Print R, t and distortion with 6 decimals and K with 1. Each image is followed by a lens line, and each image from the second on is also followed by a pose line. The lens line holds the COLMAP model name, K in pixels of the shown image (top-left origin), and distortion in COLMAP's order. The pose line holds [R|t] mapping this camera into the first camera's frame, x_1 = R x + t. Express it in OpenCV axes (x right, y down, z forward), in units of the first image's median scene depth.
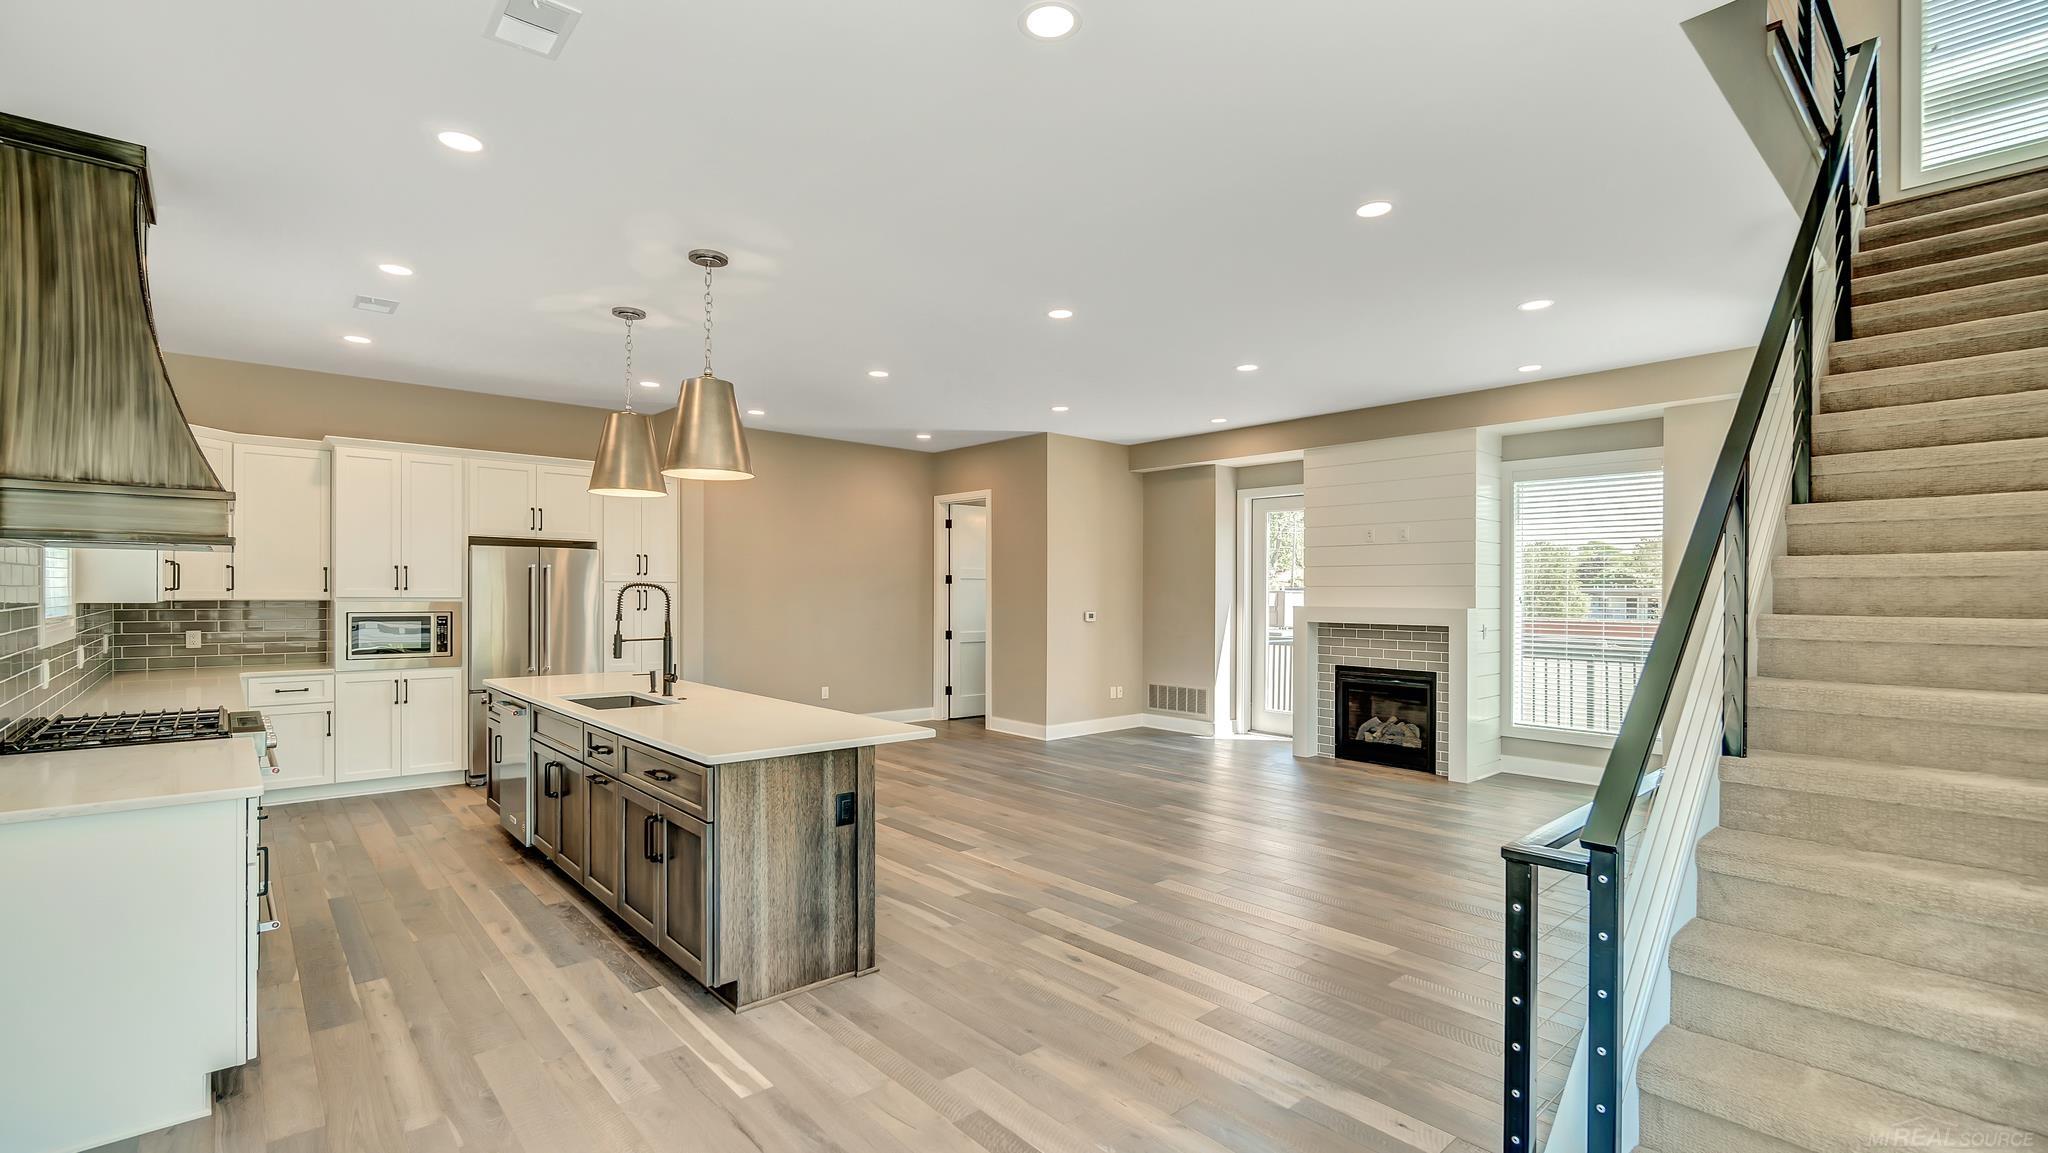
lens RADIAL K [[910.3, 0, 1008.5], [0, 910.3, 582.4], [0, 0, 1]] dist [-0.002013, -0.000219]
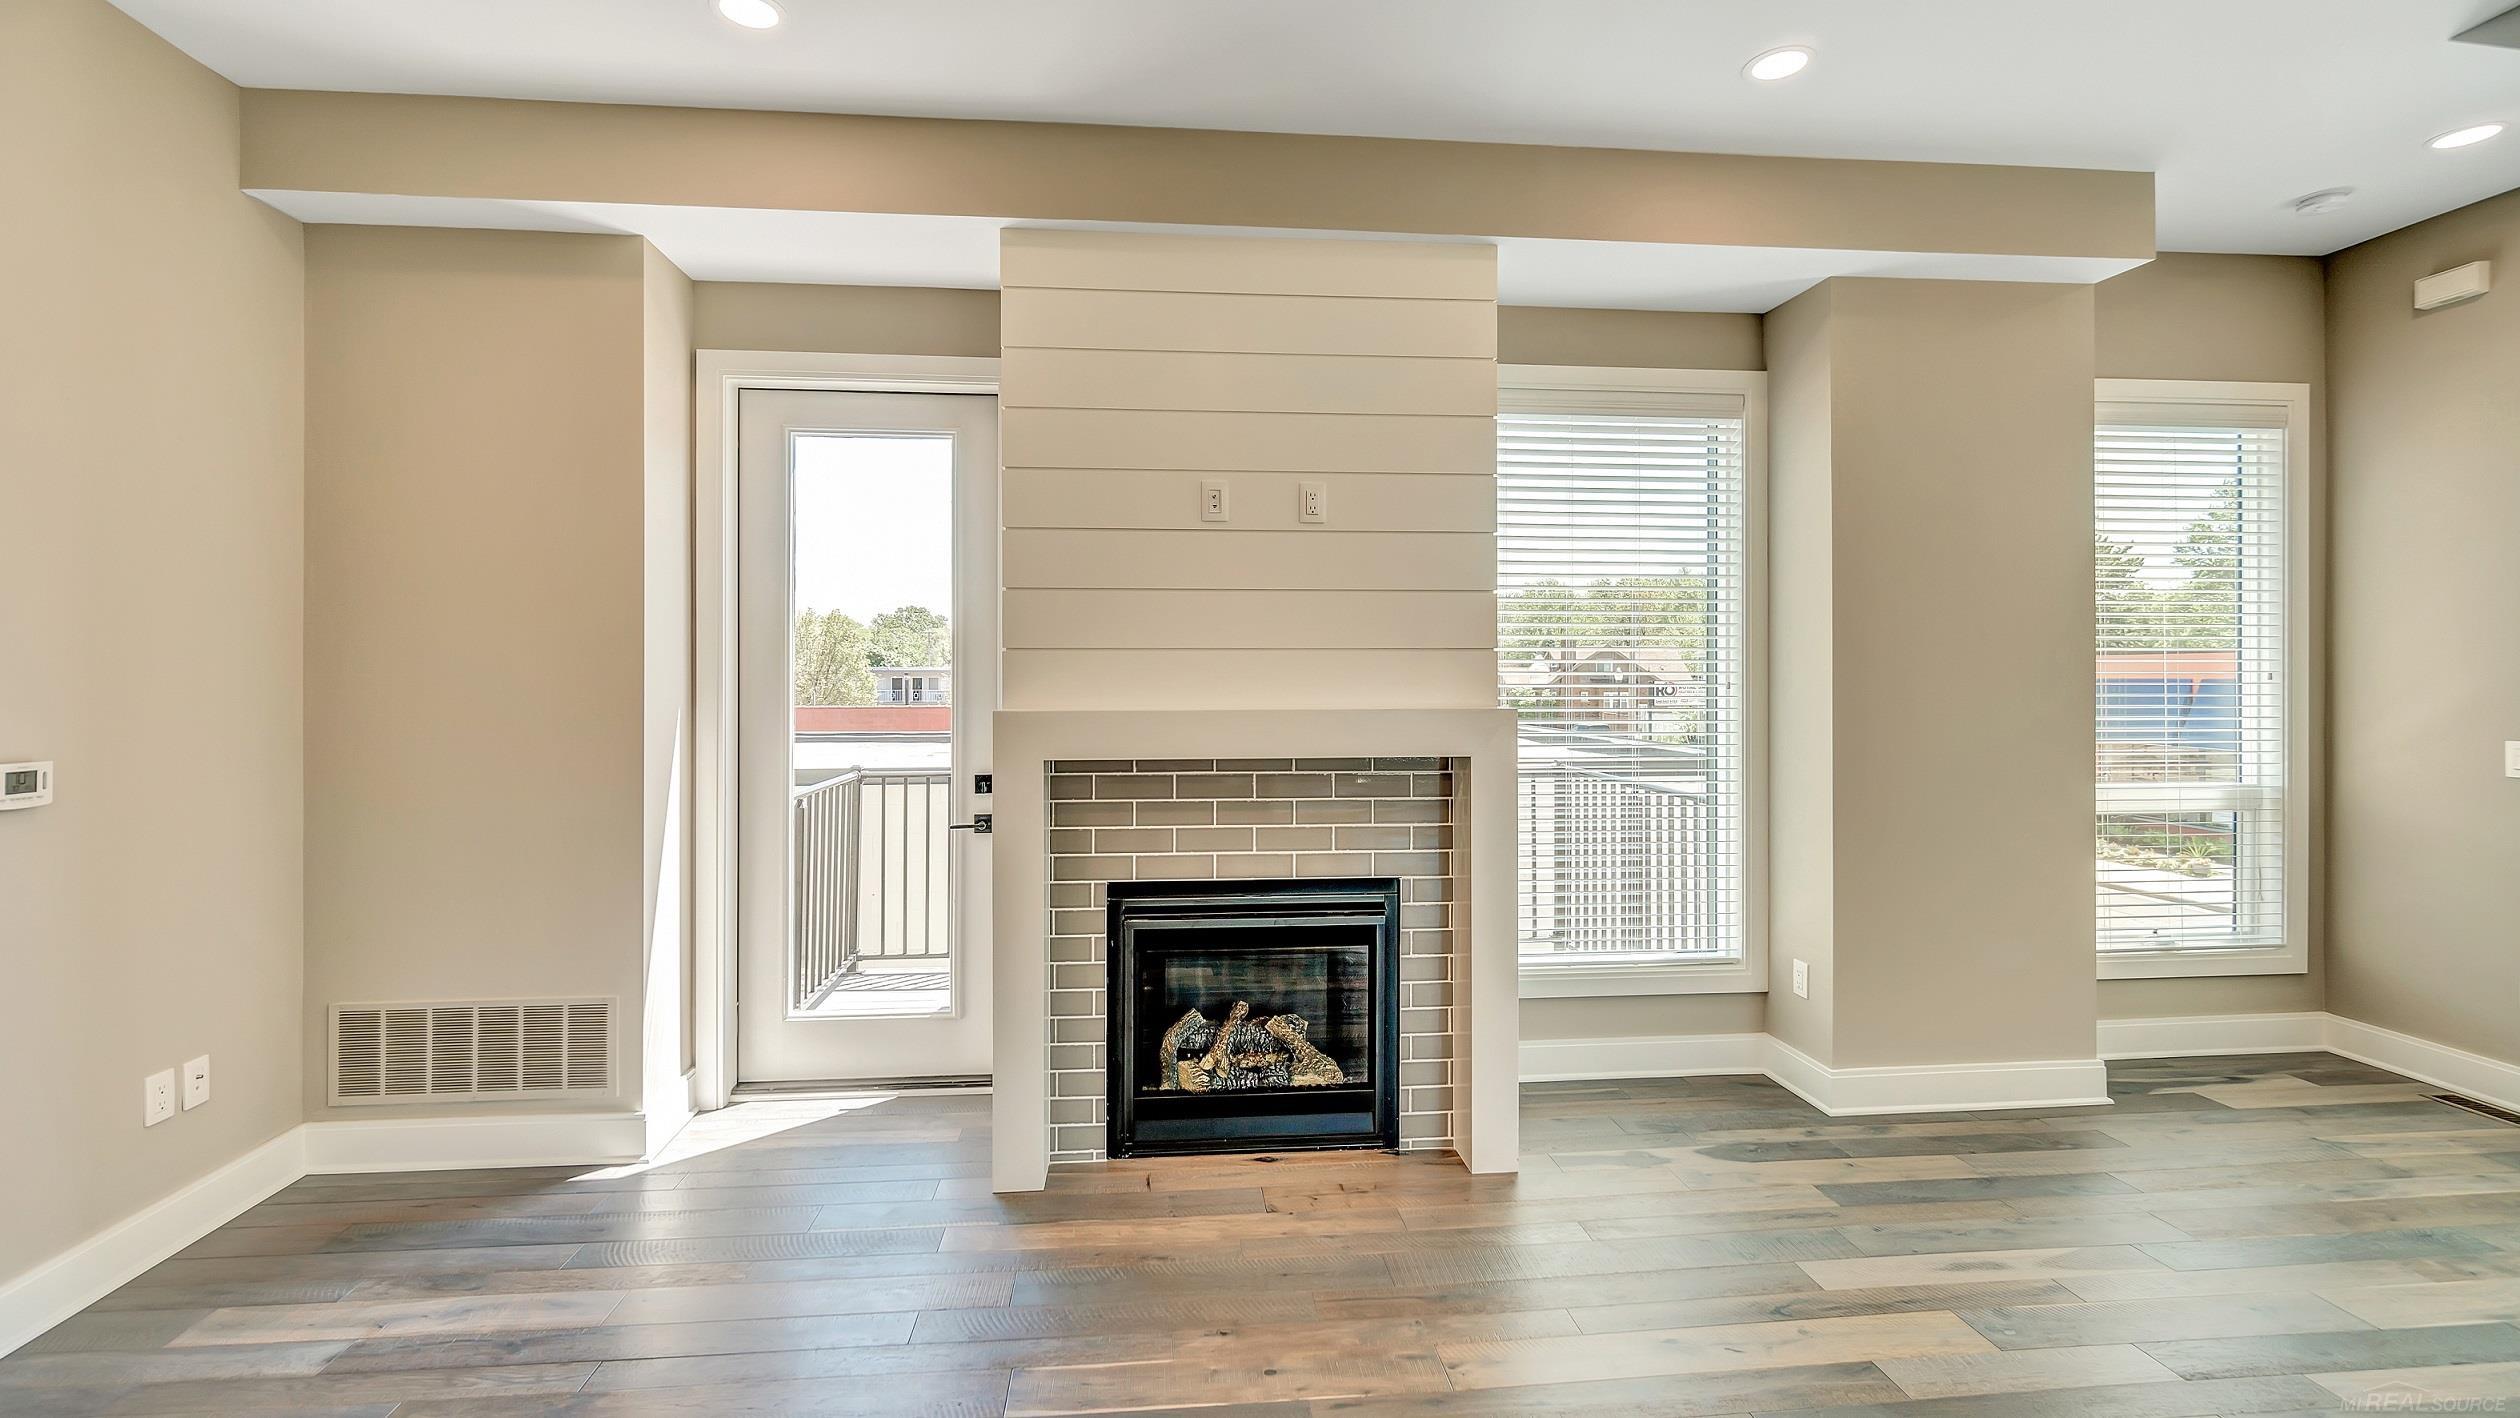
lens RADIAL K [[1104.9, 0, 1256.7], [0, 1104.9, 668.2], [0, 0, 1]] dist [-0.003240, -0.000424]
pose [[0.591996, -0.006867, 0.805911, 0.062826], [-0.000731, 0.999959, 0.009058, 0.007382], [-0.805940, -0.005952, 0.591967, 0.701279]]
